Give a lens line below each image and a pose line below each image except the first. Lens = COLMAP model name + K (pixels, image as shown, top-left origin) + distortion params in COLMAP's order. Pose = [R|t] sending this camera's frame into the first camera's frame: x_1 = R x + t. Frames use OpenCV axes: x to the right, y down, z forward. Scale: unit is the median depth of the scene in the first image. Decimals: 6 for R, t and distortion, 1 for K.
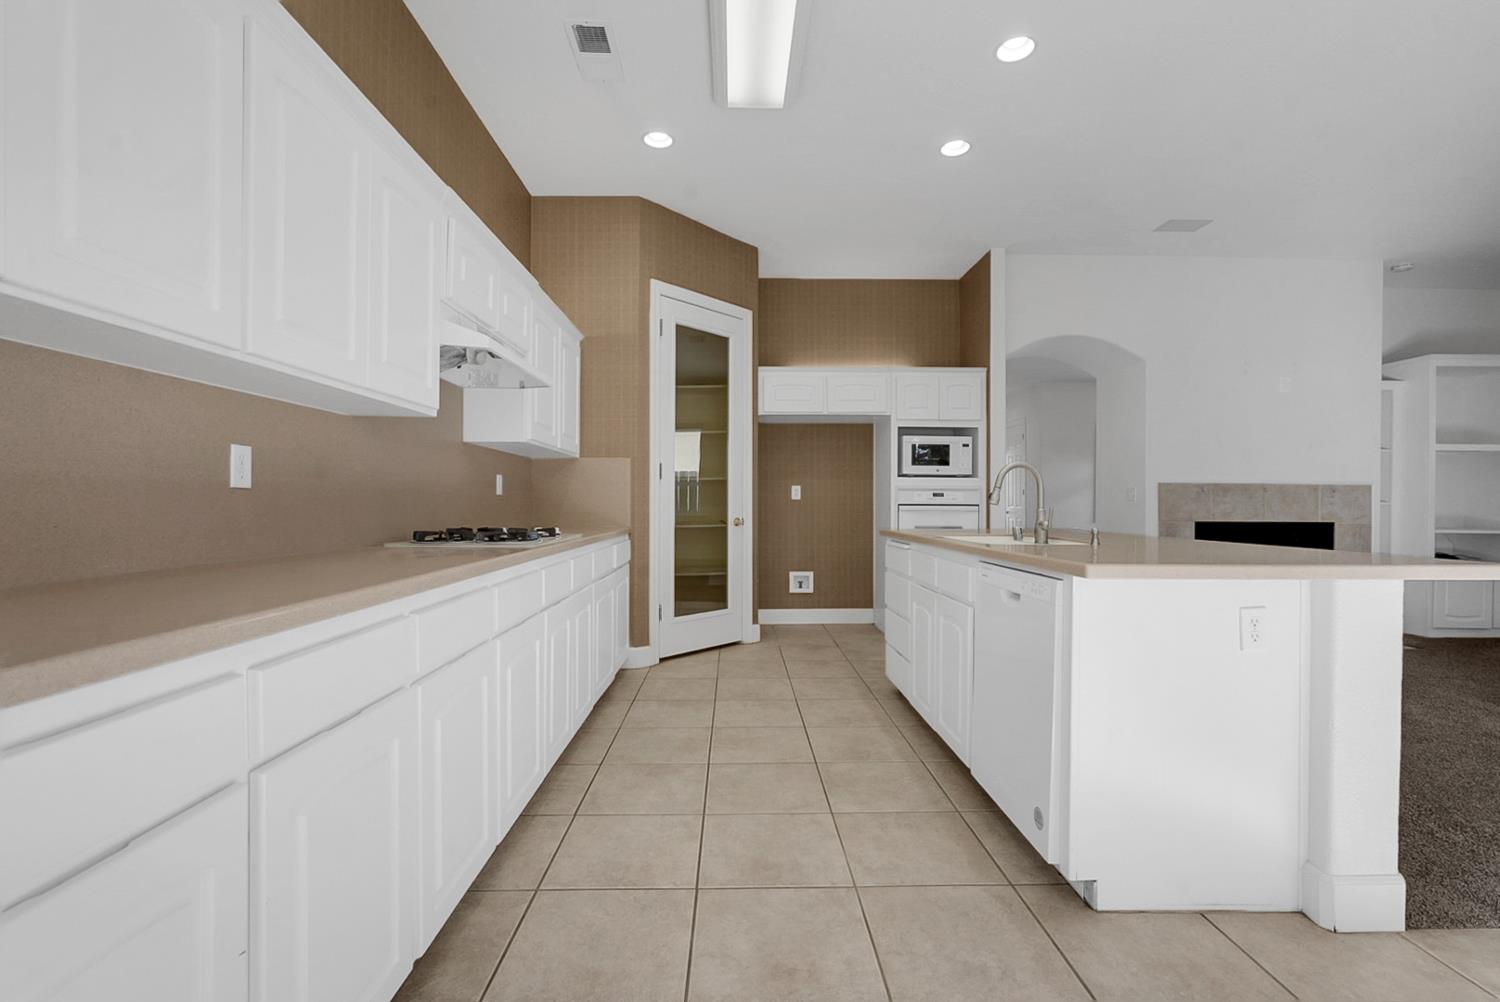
lens RADIAL K [[661.6, 0, 741.1], [0, 661.6, 500.0], [0, 0, 1]] dist [-0.013883, 0.004123]
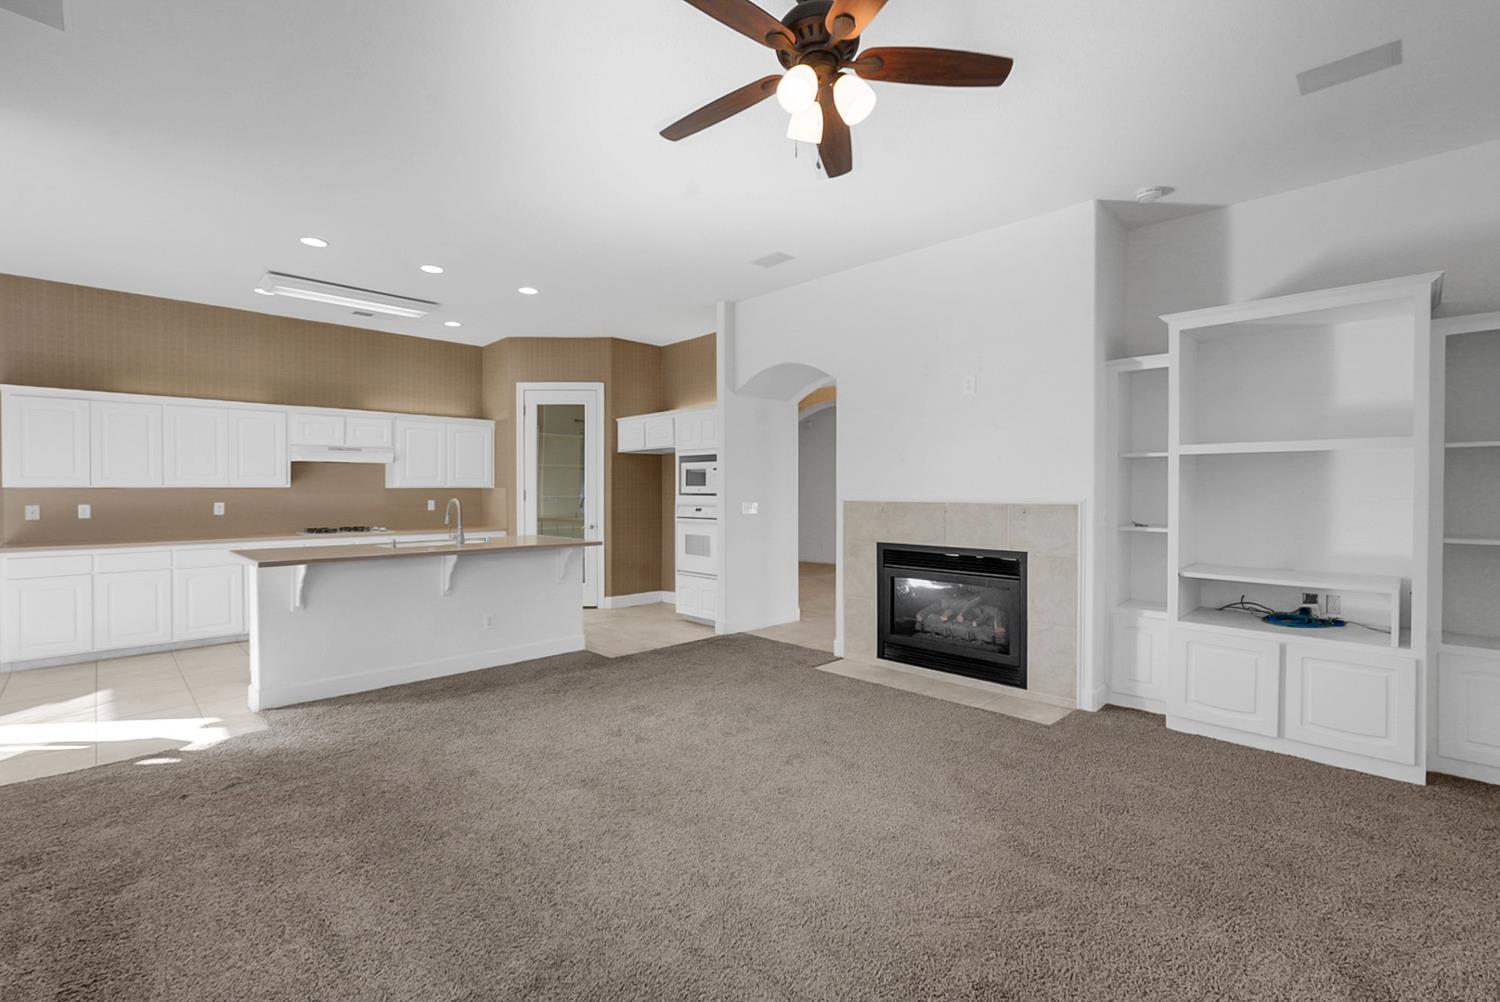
lens RADIAL K [[661.6, 0, 741.5], [0, 661.6, 499.0], [0, 0, 1]] dist [-0.013883, 0.004123]
pose [[0.688977, 0.002734, -0.724778, 1.252340], [0.006884, 0.999923, 0.010316, -0.040039], [0.724750, -0.012097, 0.688906, 0.201389]]
